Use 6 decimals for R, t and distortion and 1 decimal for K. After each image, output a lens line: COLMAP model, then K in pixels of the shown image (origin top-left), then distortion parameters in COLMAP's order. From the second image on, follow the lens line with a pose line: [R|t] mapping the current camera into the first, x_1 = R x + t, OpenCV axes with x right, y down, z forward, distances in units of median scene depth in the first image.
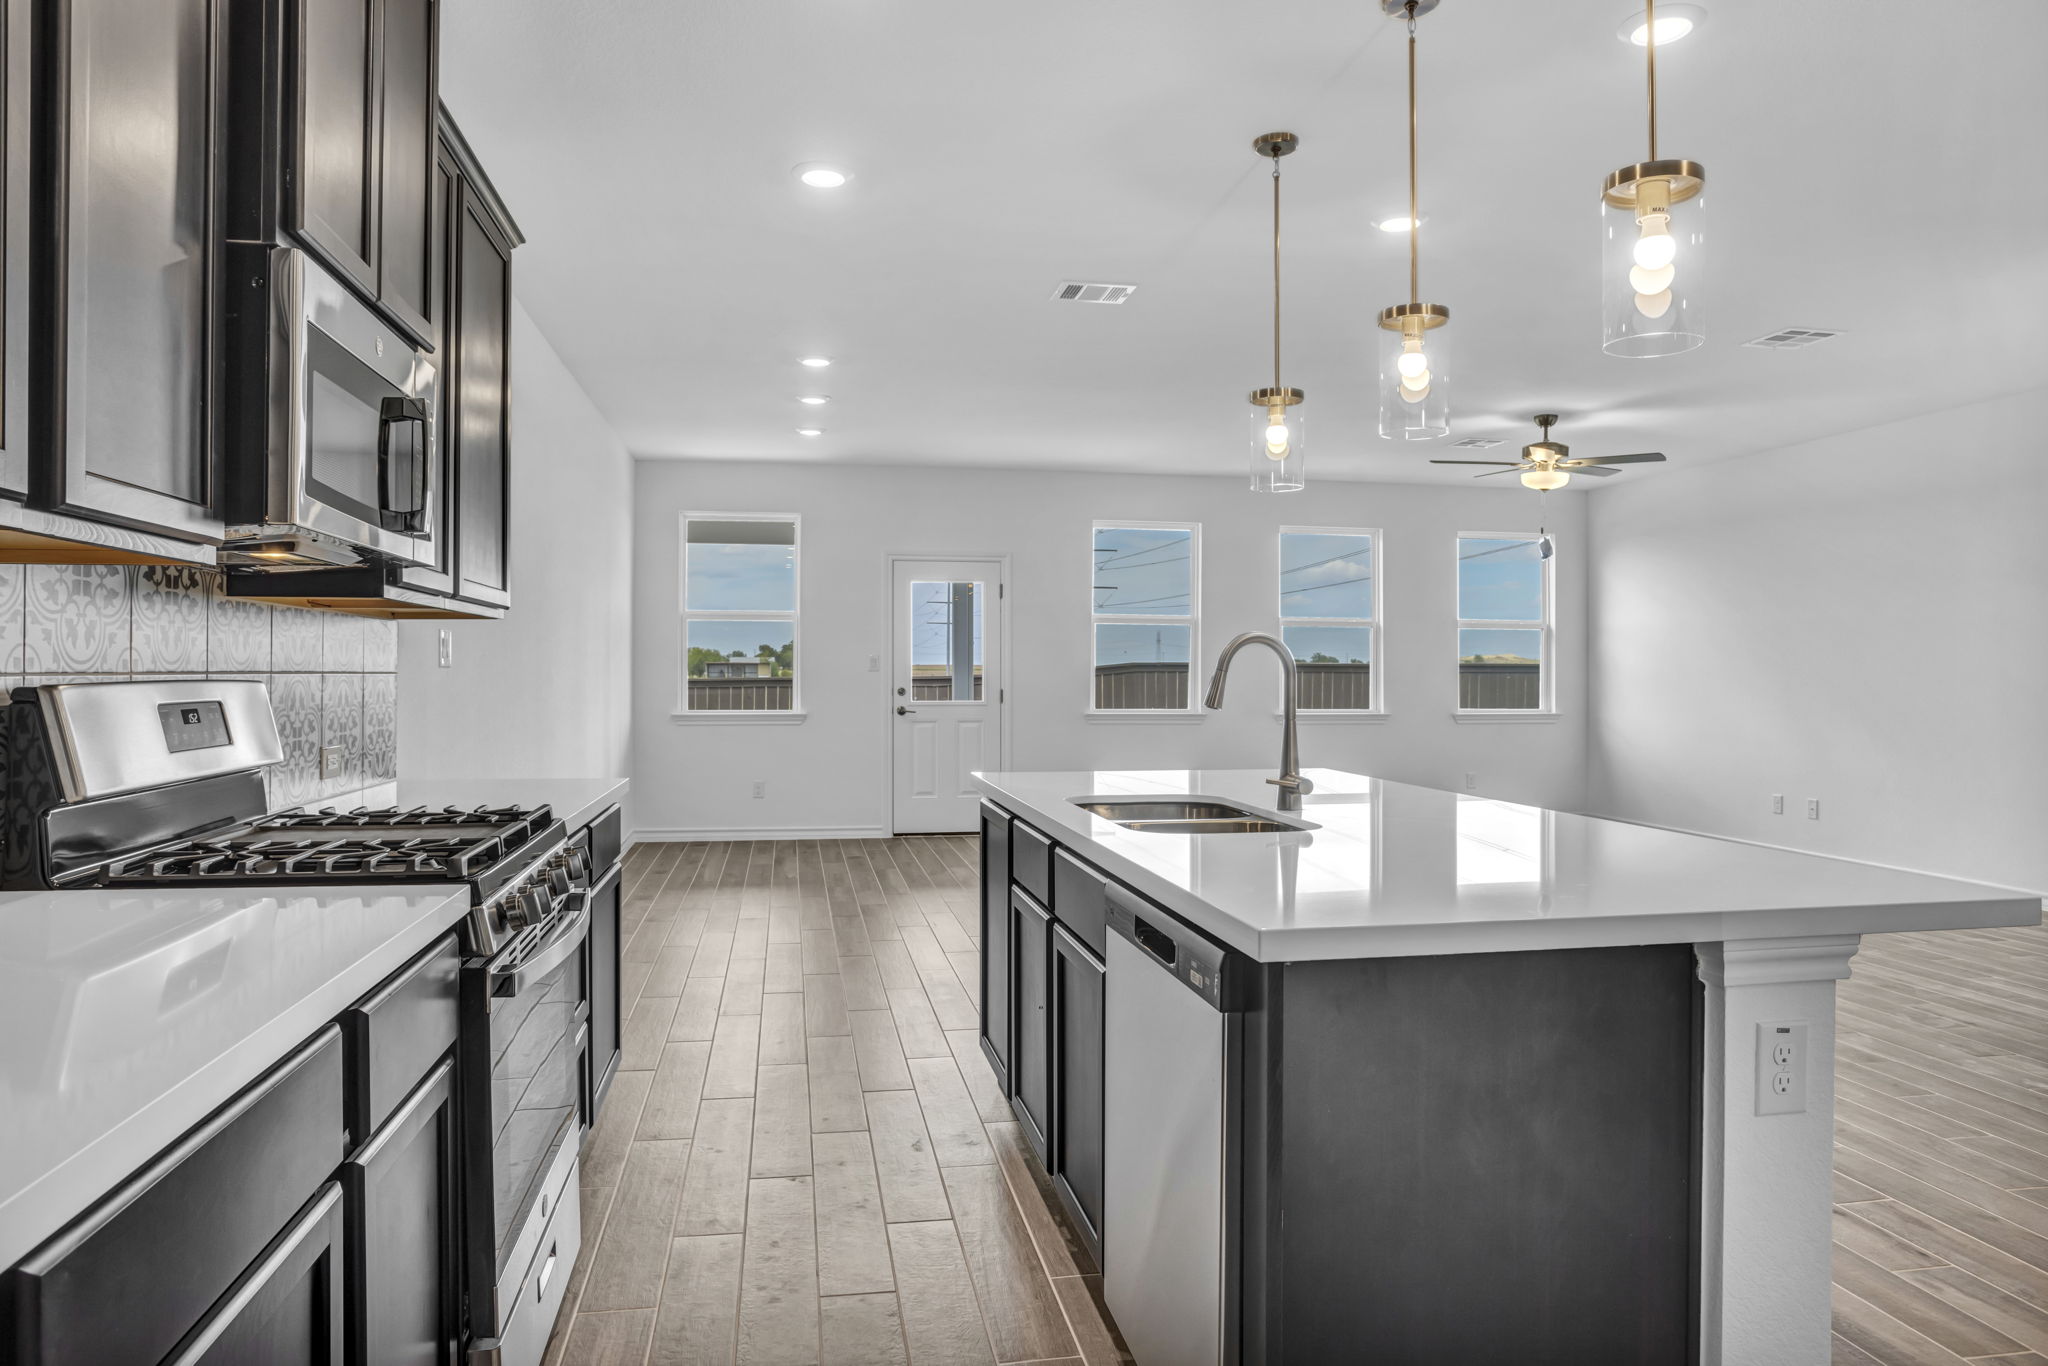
lens RADIAL K [[1289.0, 0, 1020.9], [0, 1289.0, 665.5], [0, 0, 1]] dist [-0.001082, -0.001725]
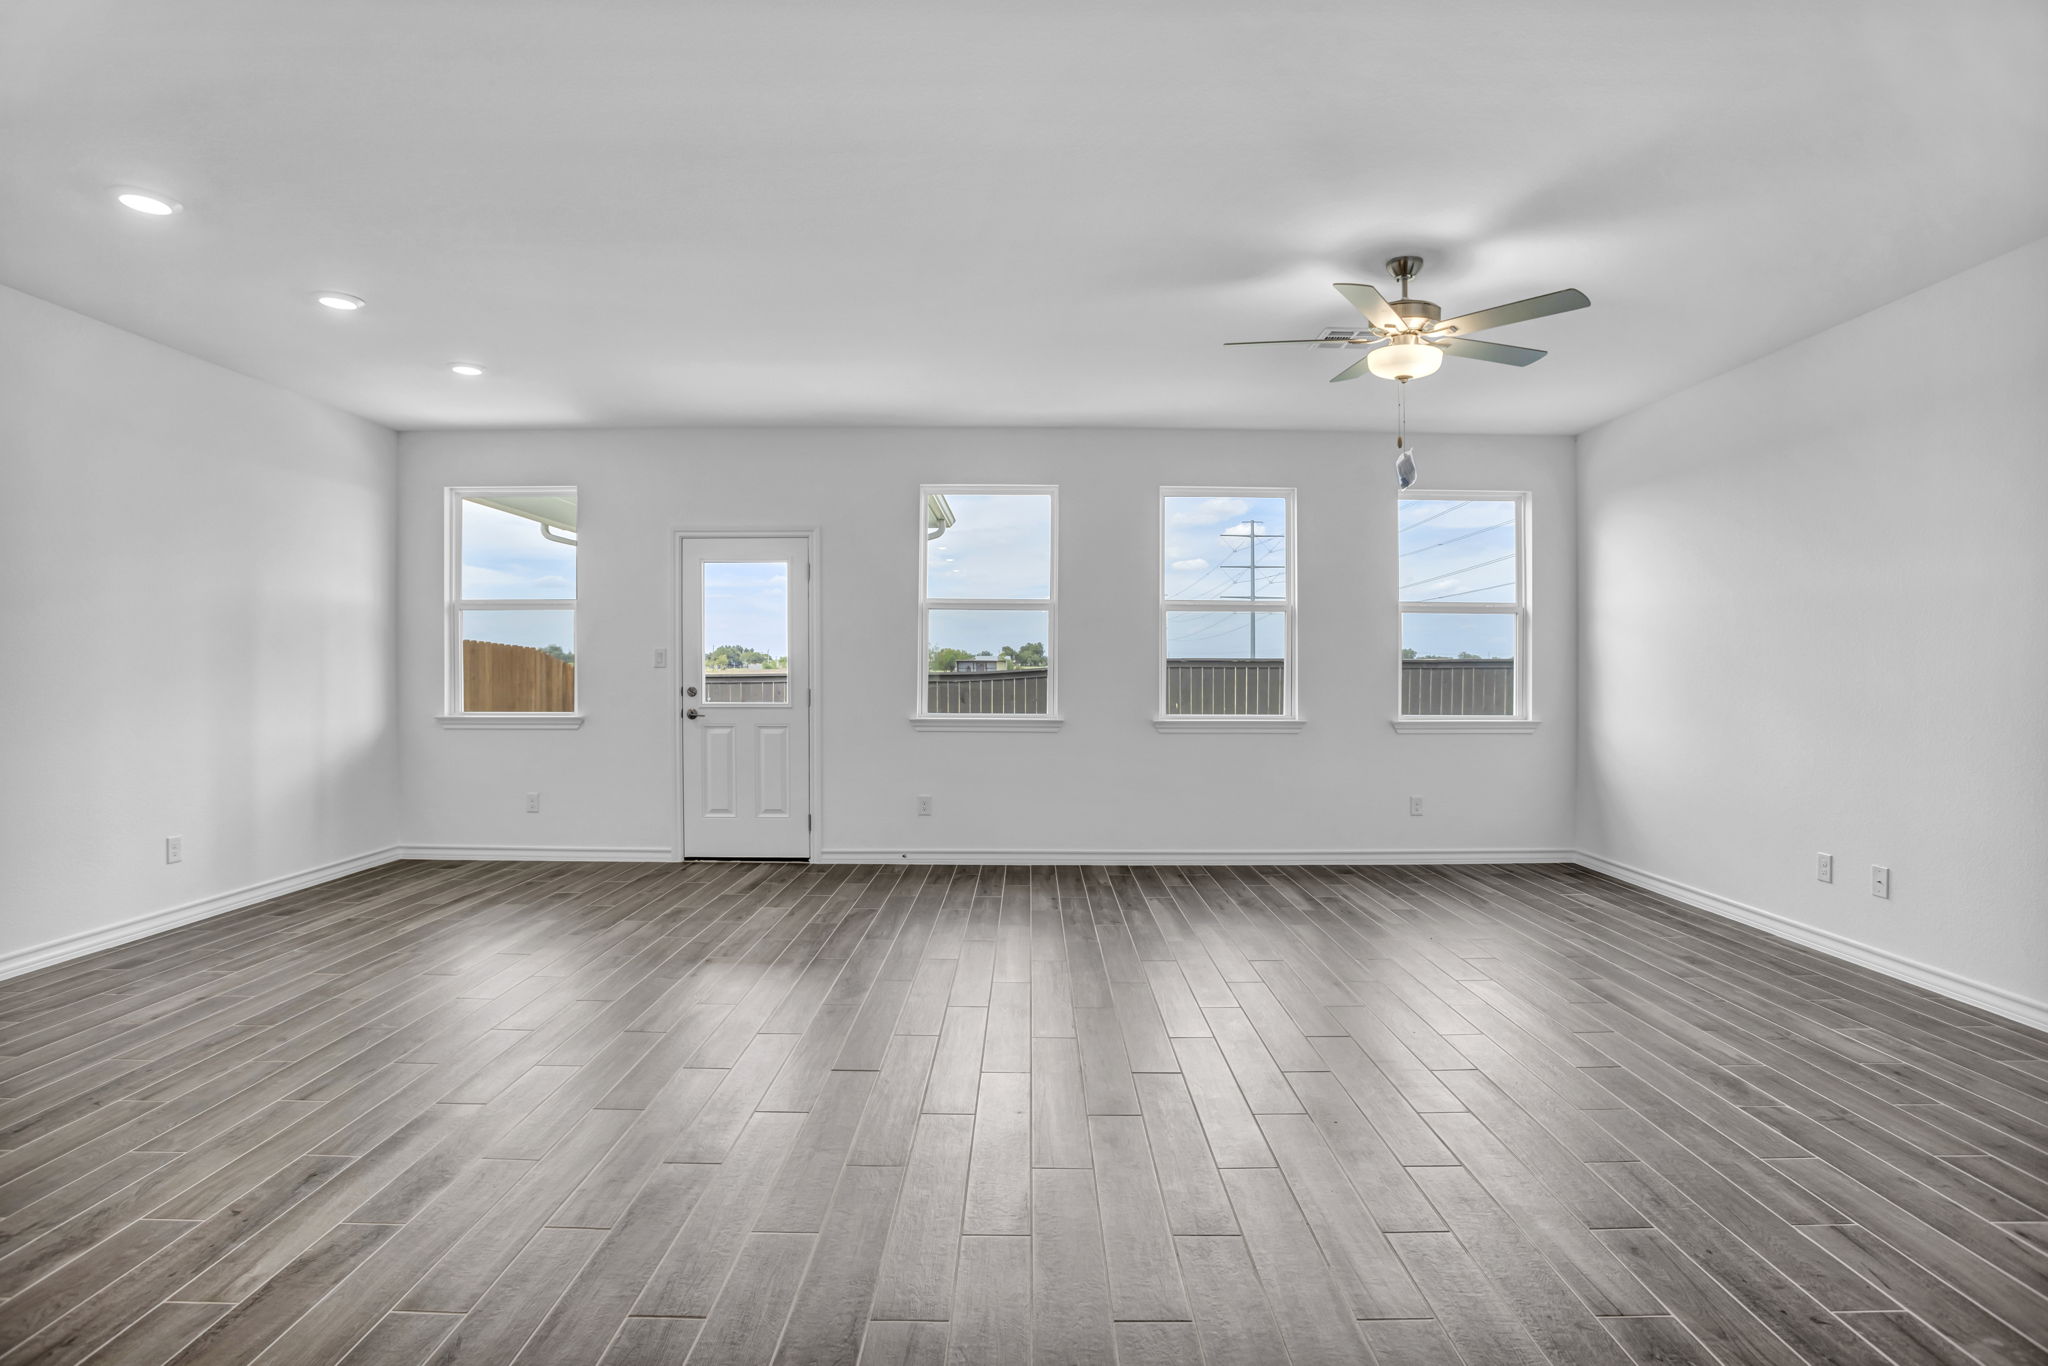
lens RADIAL K [[1034.3, 0, 1028.4], [0, 1034.3, 665.8], [0, 0, 1]] dist [-0.032372, 0.001154]
pose [[0.984668, -0.001154, -0.174436, 0.275180], [0.001734, 0.999993, 0.003173, 0.001641], [0.174431, -0.003427, 0.984663, 0.416565]]
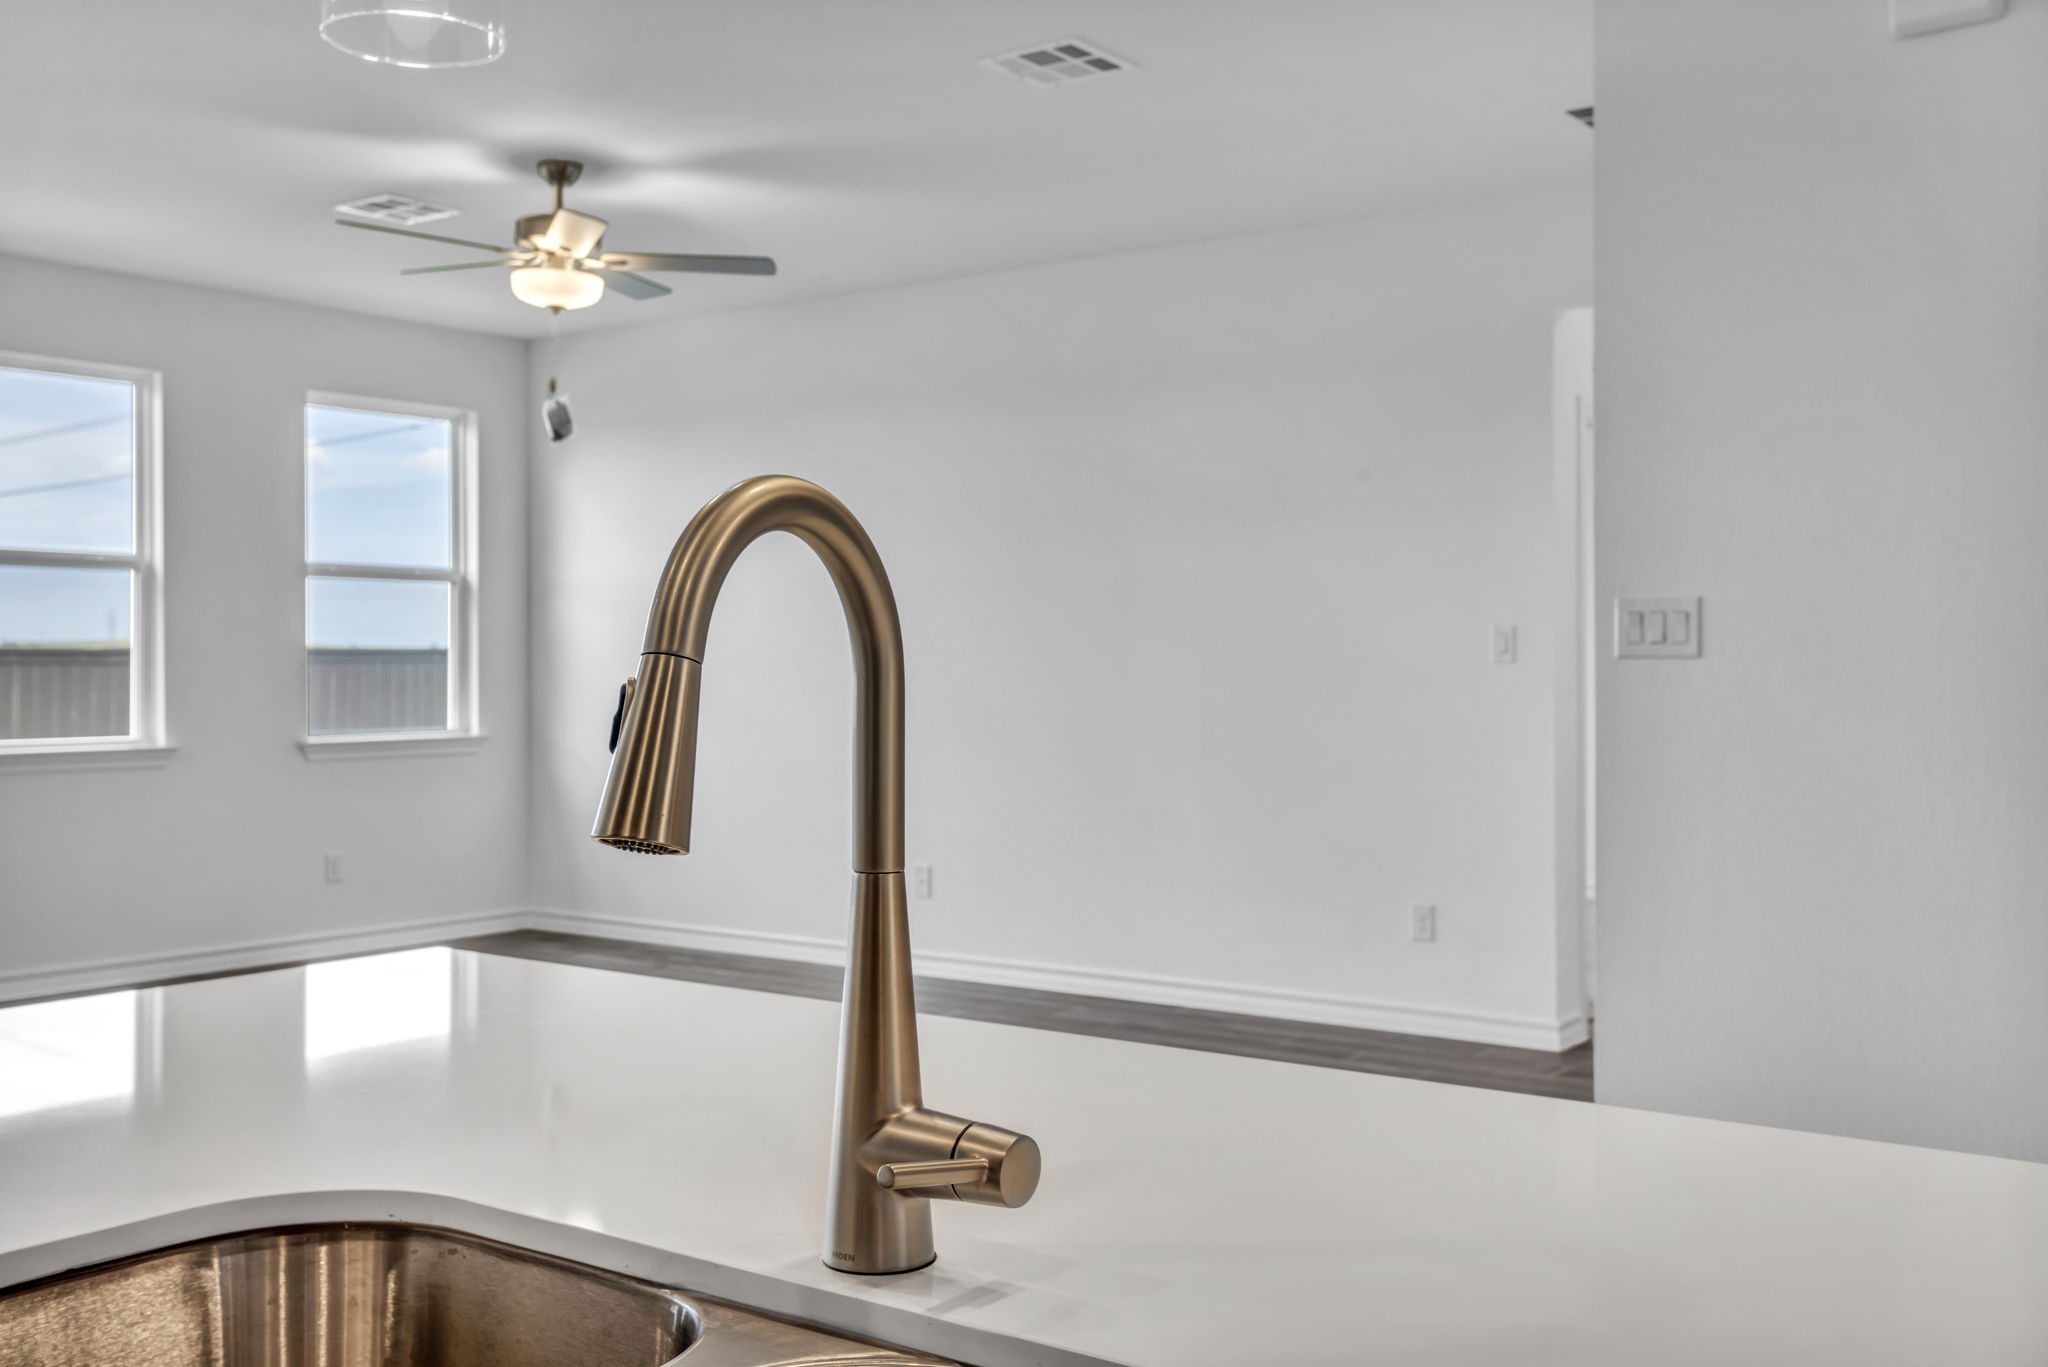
lens RADIAL K [[2059.2, 0, 1030.3], [0, 2059.2, 678.6], [0, 0, 1]] dist [0.051232, 0.000000]
pose [[0.737630, -0.008866, 0.675147, -0.011992], [-0.000242, 0.999910, 0.013395, 0.000829], [-0.675205, -0.010044, 0.737562, 0.228398]]
